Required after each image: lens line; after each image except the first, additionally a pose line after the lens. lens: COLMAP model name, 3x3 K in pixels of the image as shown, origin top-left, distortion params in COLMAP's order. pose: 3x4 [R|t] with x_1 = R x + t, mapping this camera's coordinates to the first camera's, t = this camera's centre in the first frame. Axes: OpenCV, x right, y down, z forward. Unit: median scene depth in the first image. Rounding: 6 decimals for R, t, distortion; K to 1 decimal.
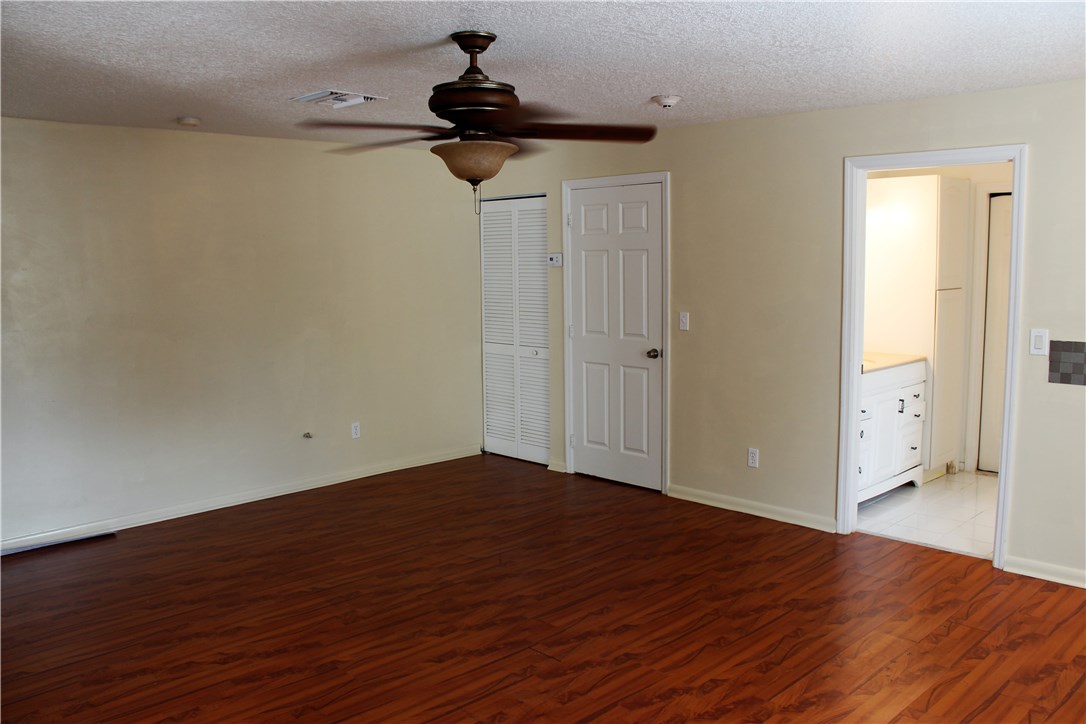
lens RADIAL K [[905.8, 0, 542.8], [0, 905.8, 358.6], [0, 0, 1]] dist [-0.108334, 0.062784]
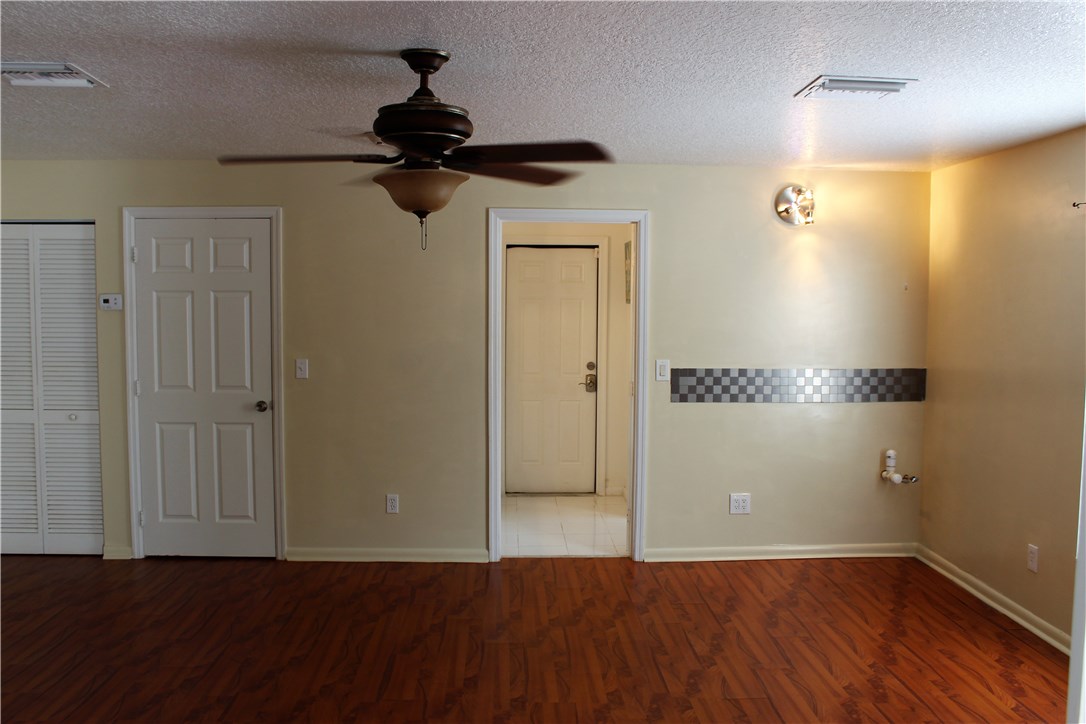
lens RADIAL K [[970.4, 0, 544.1], [0, 970.4, 362.0], [0, 0, 1]] dist [-0.118128, 0.030414]
pose [[0.673853, -0.033016, 0.738128, -0.446521], [0.070381, 0.997327, -0.019643, -0.012531], [-0.735506, 0.065187, 0.674375, 0.164729]]
